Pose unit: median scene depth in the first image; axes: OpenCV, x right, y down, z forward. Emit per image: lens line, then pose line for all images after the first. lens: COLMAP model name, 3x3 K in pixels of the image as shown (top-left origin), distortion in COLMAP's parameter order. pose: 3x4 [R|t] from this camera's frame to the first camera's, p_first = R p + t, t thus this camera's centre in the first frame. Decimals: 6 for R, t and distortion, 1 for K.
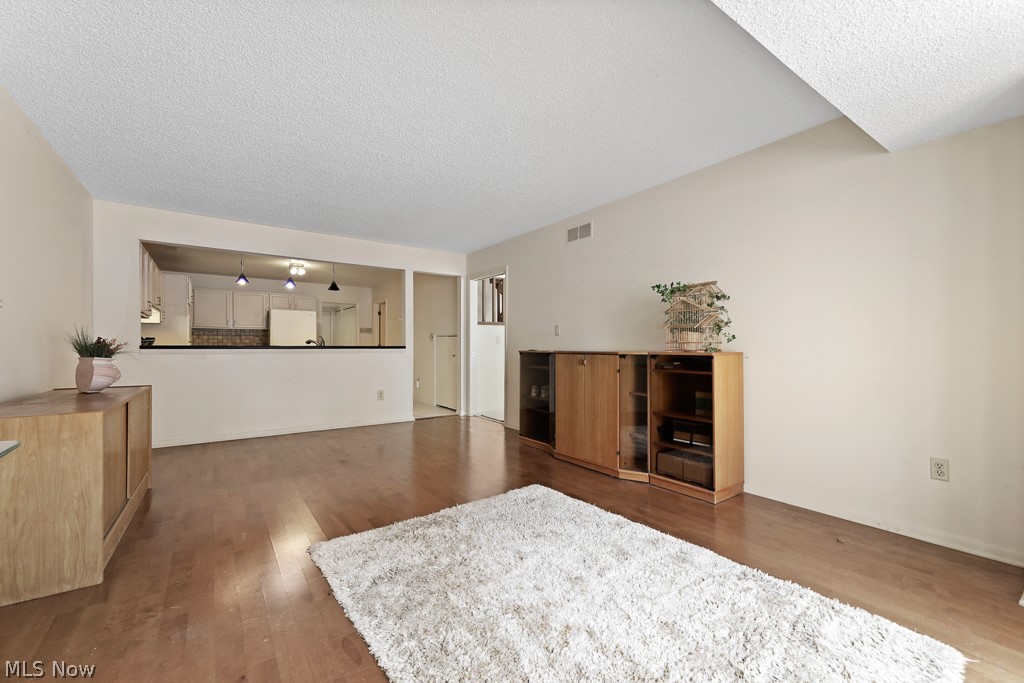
lens RADIAL K [[424.5, 0, 515.1], [0, 424.5, 348.2], [0, 0, 1]] dist [0.001542, 0.000051]
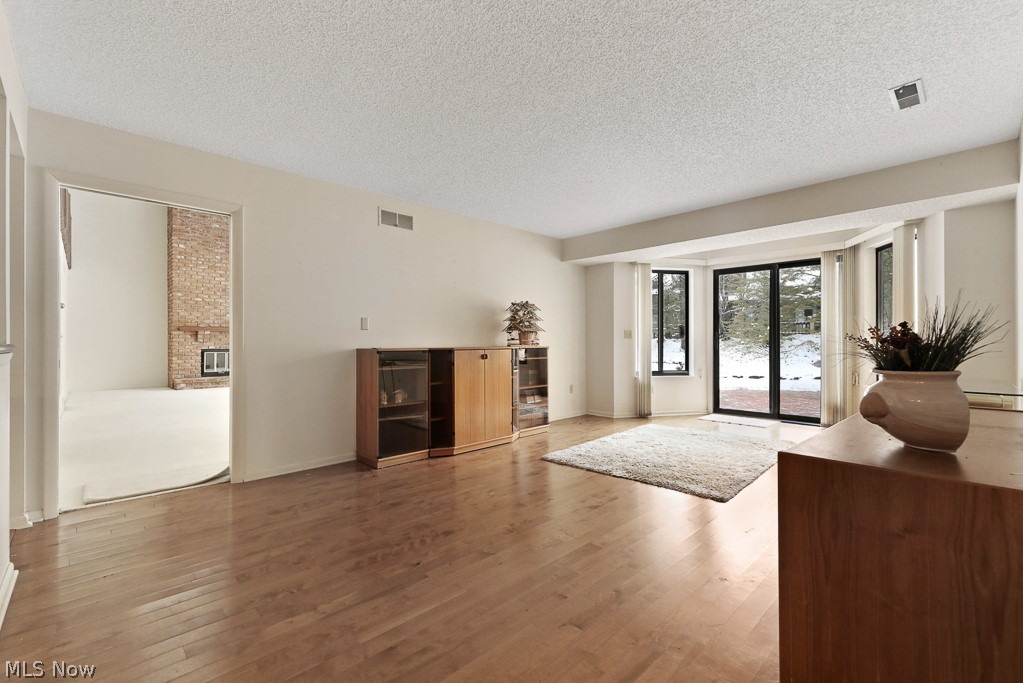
lens RADIAL K [[439.5, 0, 511.5], [0, 439.5, 341.5], [0, 0, 1]] dist [0.001561, 0.000186]
pose [[-0.155040, 0.002045, 0.987906, -1.226736], [0.009249, 0.999957, -0.000618, -0.007198], [-0.987865, 0.009042, -0.155052, 1.333486]]
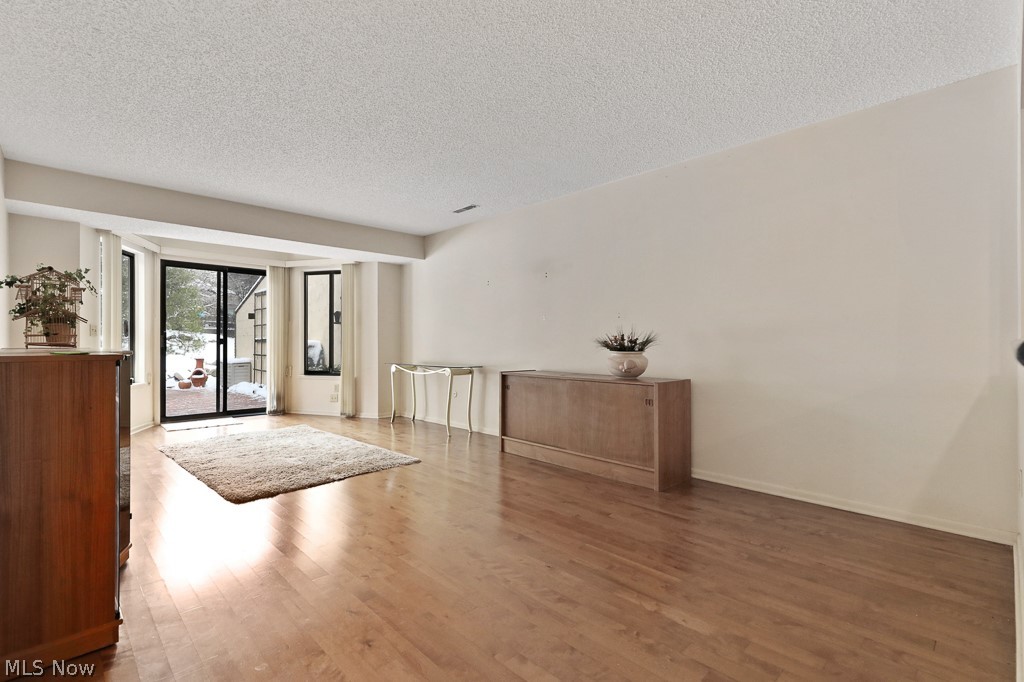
lens RADIAL K [[462.2, 0, 436.4], [0, 462.2, 339.8], [0, 0, 1]] dist [0.000410, -0.000085]
pose [[-0.997074, -0.002419, -0.076404, -0.289736], [-0.002311, 0.999996, -0.001495, -0.005059], [0.076408, -0.001314, -0.997076, 2.070391]]
